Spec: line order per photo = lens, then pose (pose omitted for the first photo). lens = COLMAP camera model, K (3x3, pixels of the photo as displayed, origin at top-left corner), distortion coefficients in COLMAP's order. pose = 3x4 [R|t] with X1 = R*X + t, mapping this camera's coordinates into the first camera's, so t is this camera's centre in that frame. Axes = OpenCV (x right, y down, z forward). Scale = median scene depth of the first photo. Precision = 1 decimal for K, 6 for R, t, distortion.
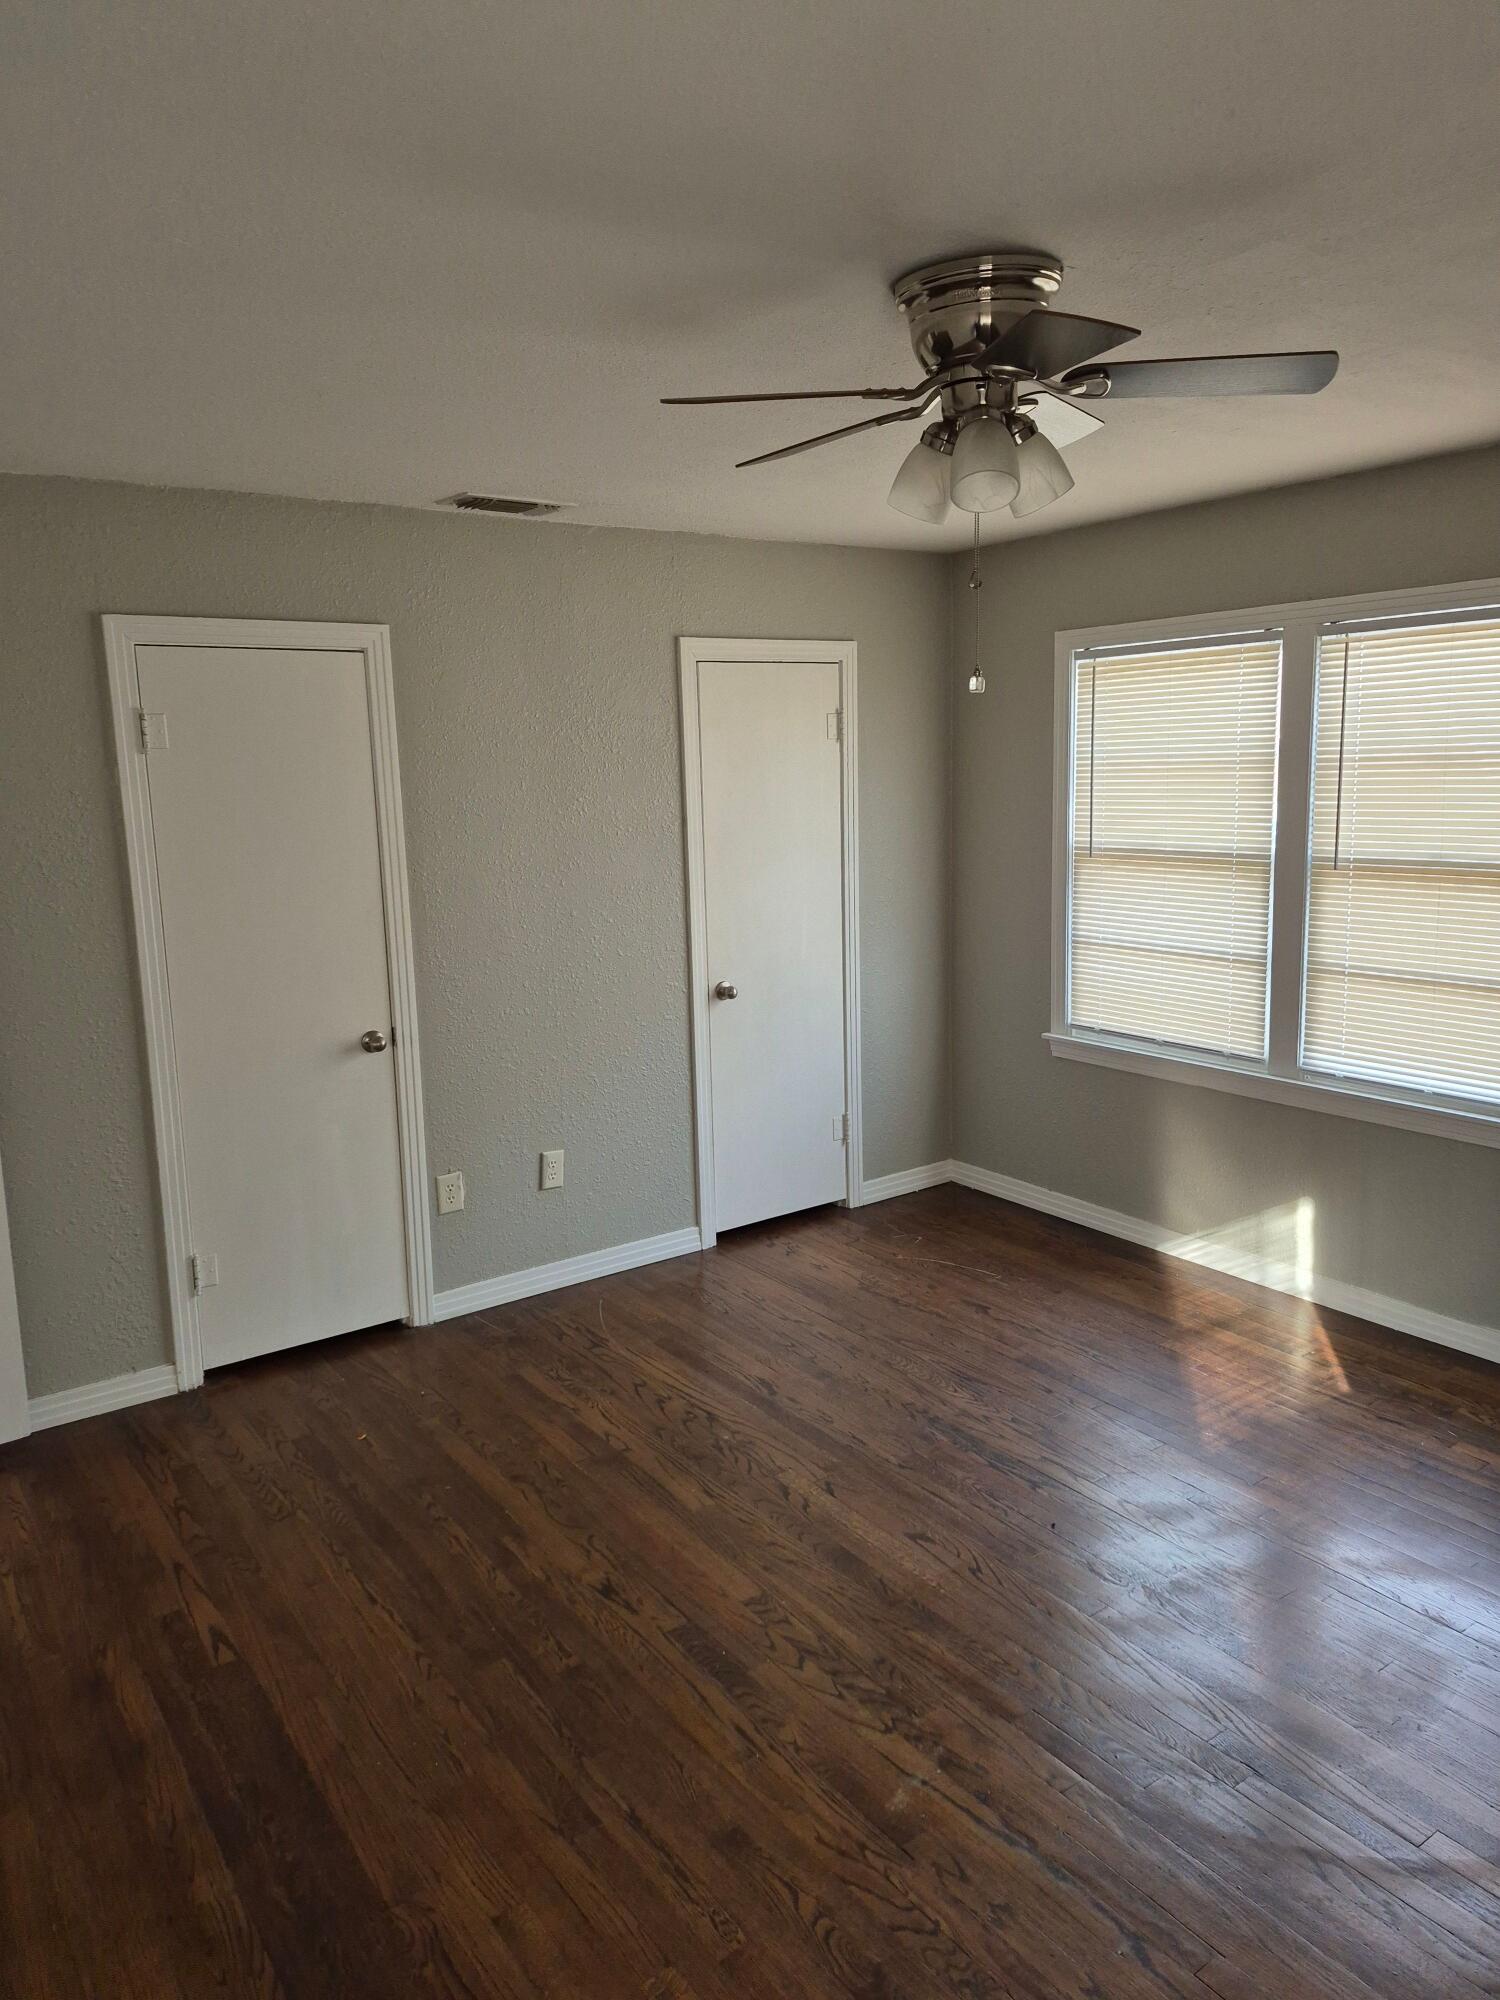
lens RADIAL K [[1378.9, 0, 728.8], [0, 1378.9, 989.1], [0, 0, 1]] dist [0.082129, -0.007265]
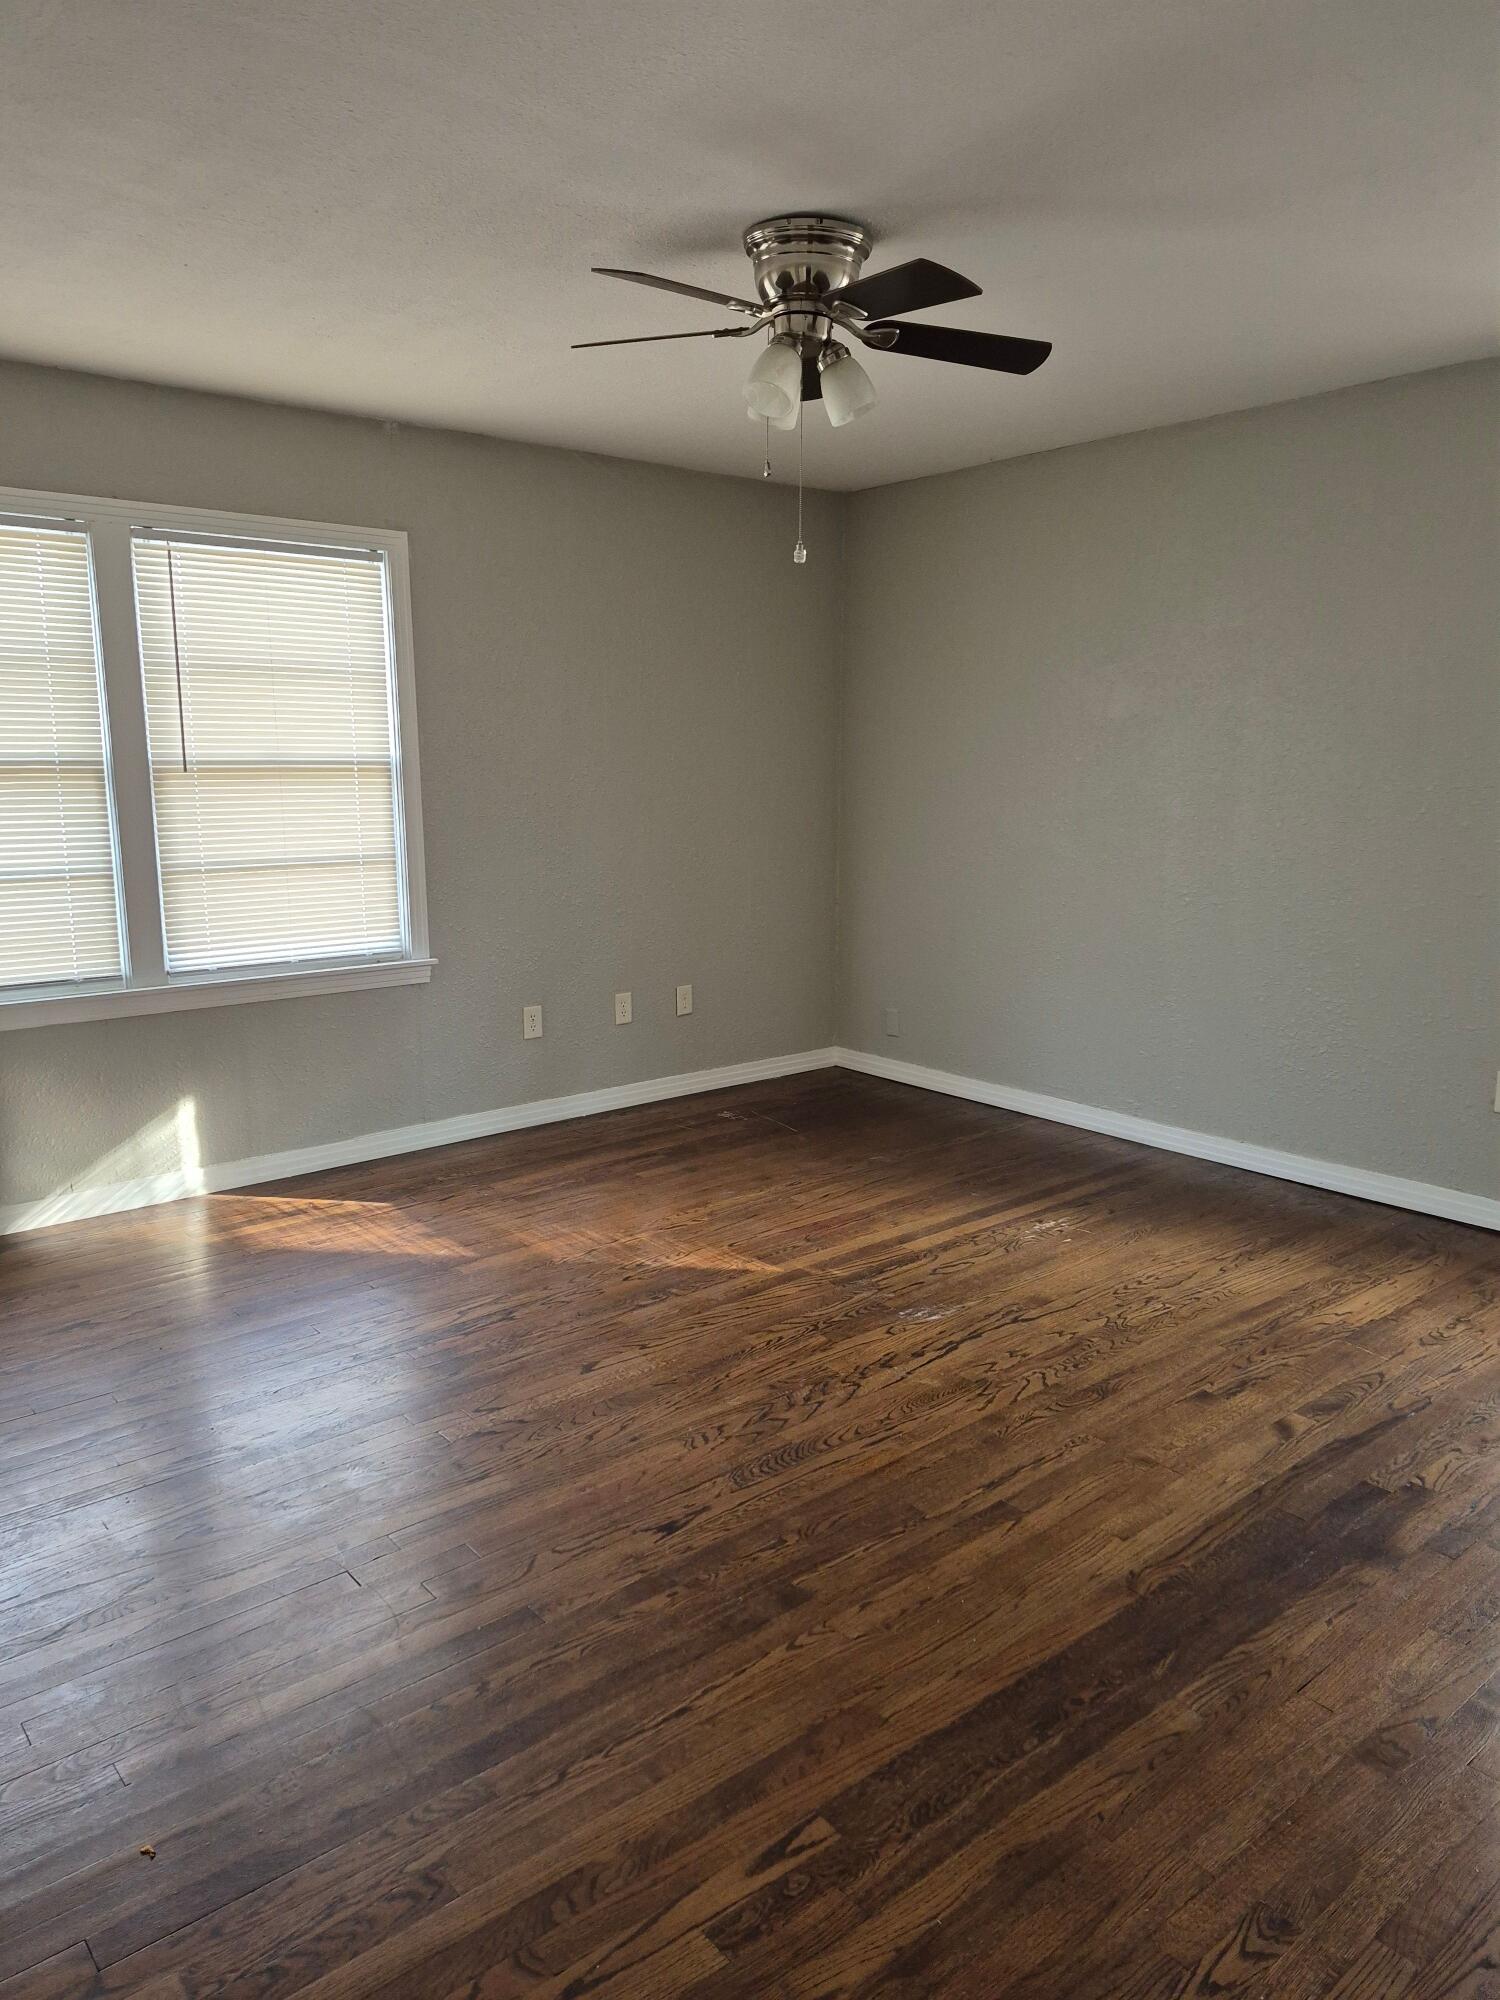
lens RADIAL K [[1378.9, 0, 728.8], [0, 1378.9, 989.1], [0, 0, 1]] dist [0.082129, -0.007265]
pose [[-0.068512, -0.140412, 0.987720, -0.650747], [0.169068, 0.974092, 0.150202, -0.015802], [-0.983220, 0.177282, -0.042998, 0.679330]]
